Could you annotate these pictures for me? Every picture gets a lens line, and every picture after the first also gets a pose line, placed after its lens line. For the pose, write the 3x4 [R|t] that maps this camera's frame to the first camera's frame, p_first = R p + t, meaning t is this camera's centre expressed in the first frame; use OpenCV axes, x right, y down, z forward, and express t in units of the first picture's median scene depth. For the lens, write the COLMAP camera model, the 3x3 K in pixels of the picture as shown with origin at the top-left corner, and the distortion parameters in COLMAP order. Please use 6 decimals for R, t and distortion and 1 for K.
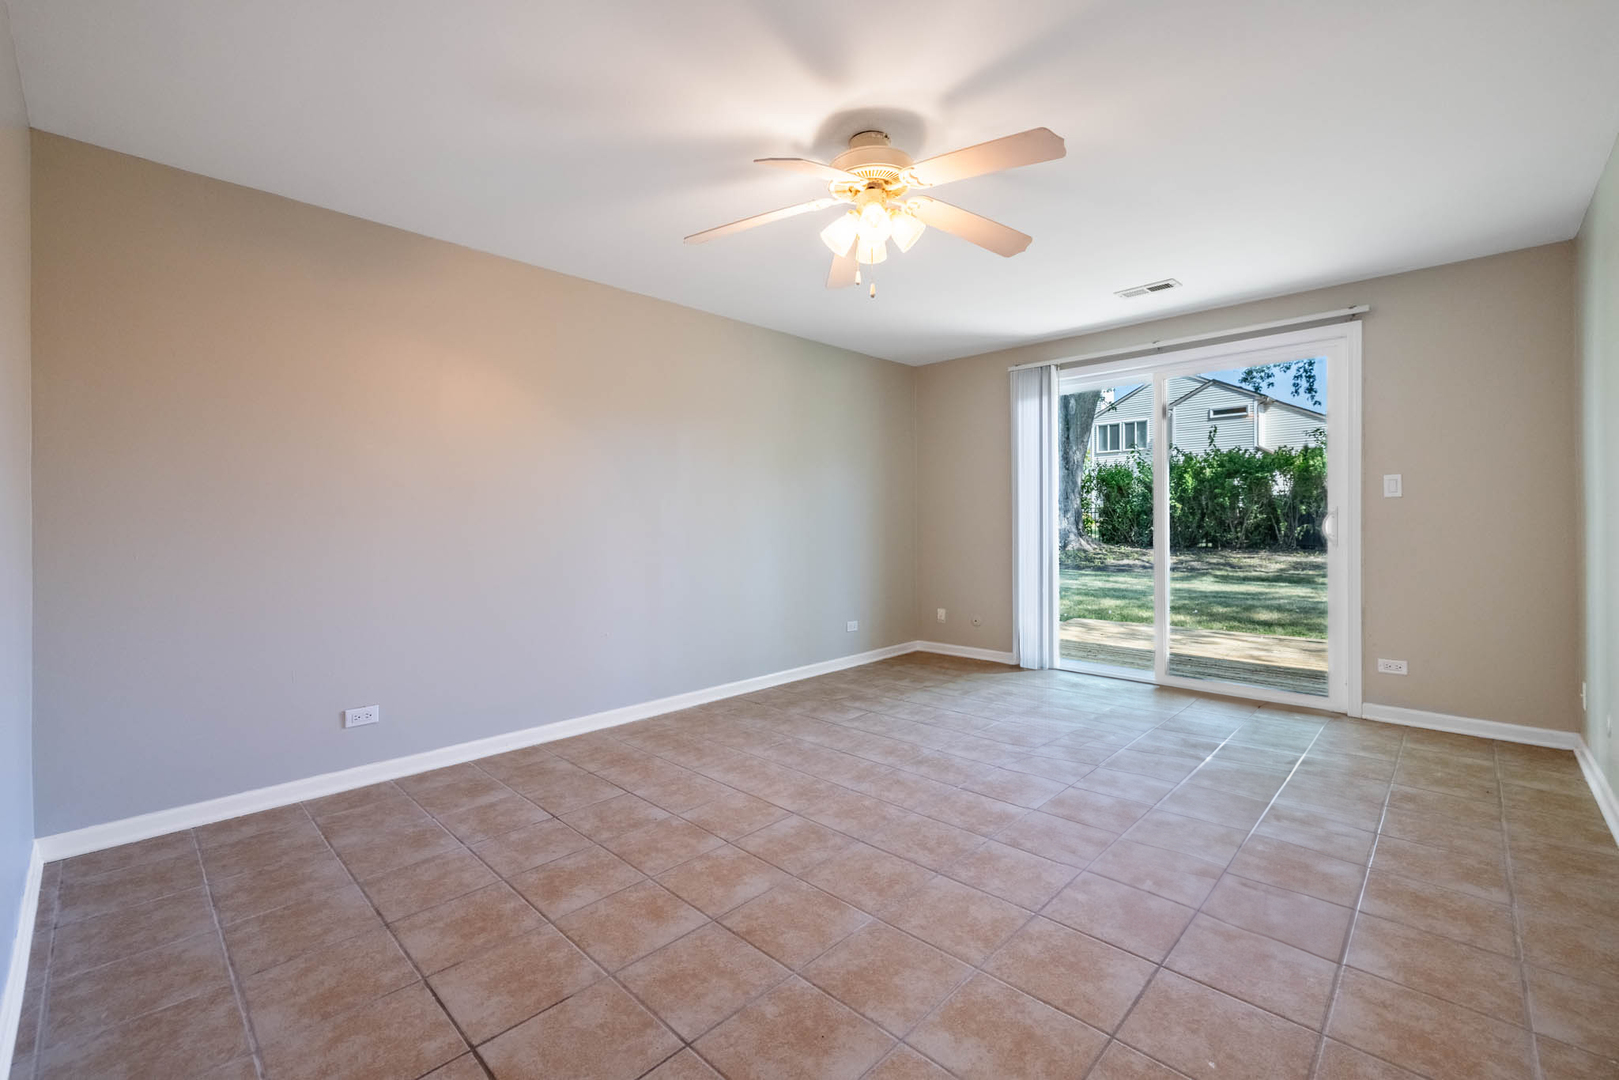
lens RADIAL K [[691.7, 0, 806.5], [0, 691.7, 530.8], [0, 0, 1]] dist [0.000345, -0.000748]
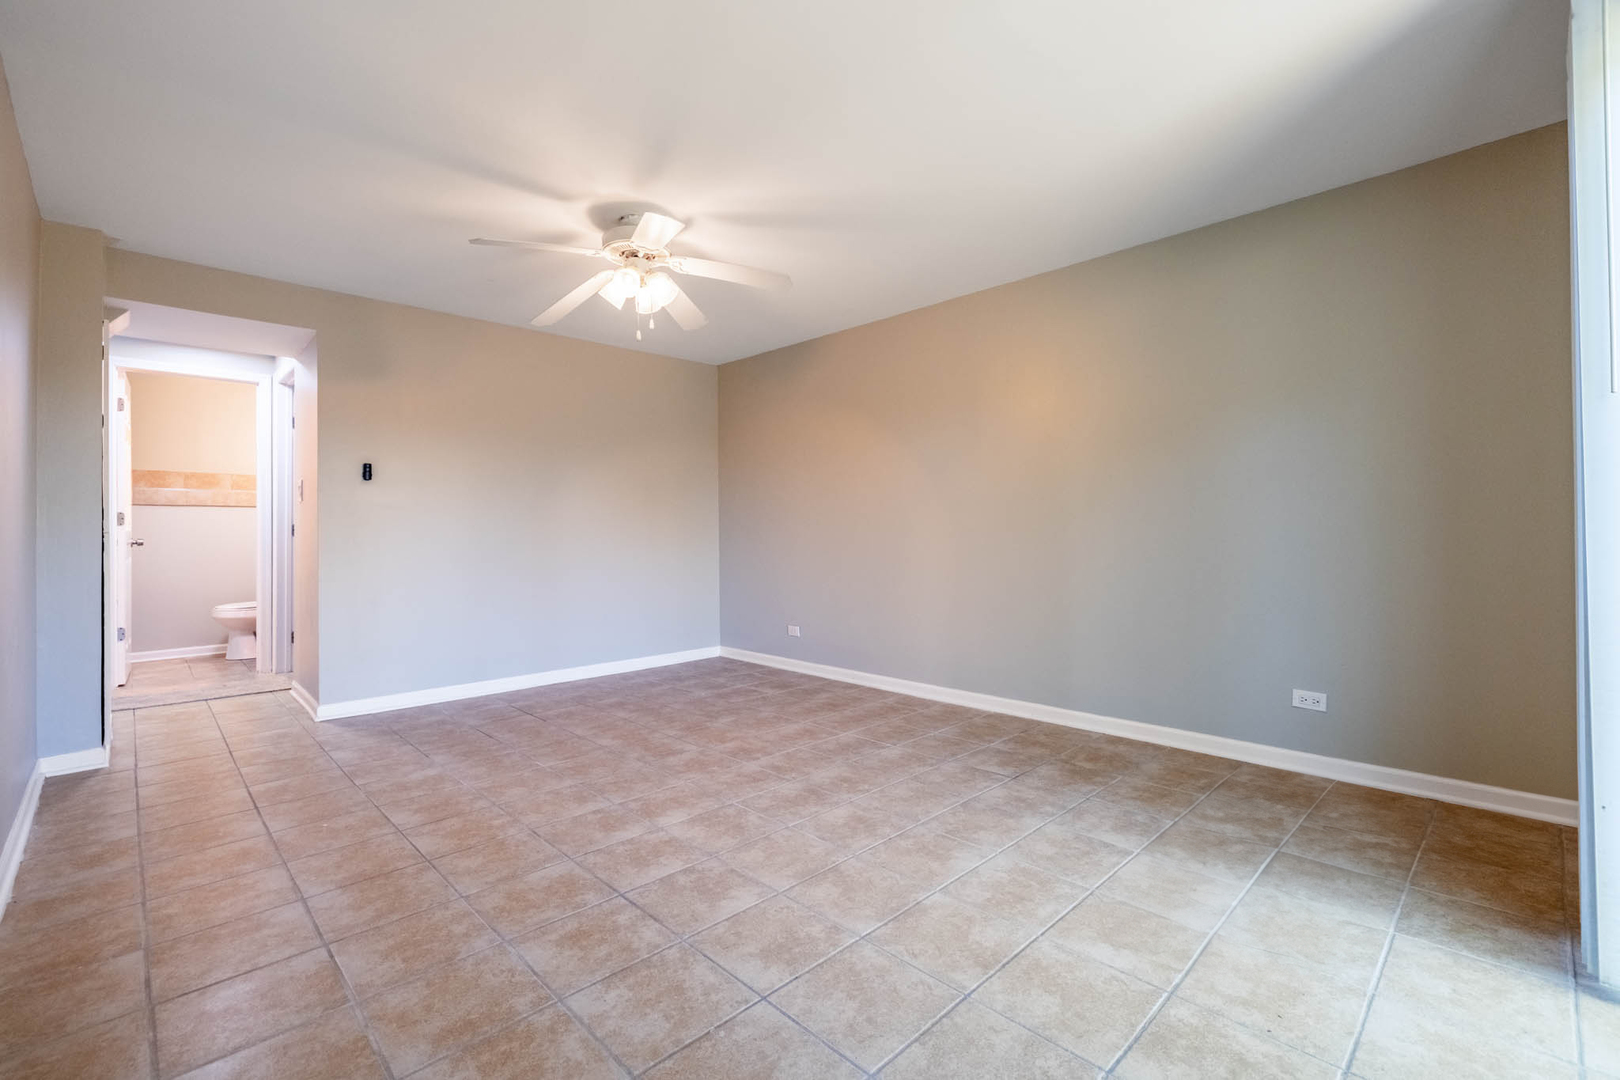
lens RADIAL K [[692.1, 0, 809.8], [0, 692.1, 532.7], [0, 0, 1]] dist [0.000345, -0.000748]
pose [[-0.031866, 0.011940, -0.999421, 1.177025], [-0.001381, 0.999927, 0.011990, -0.001404], [0.999491, 0.001762, -0.031847, 1.170029]]
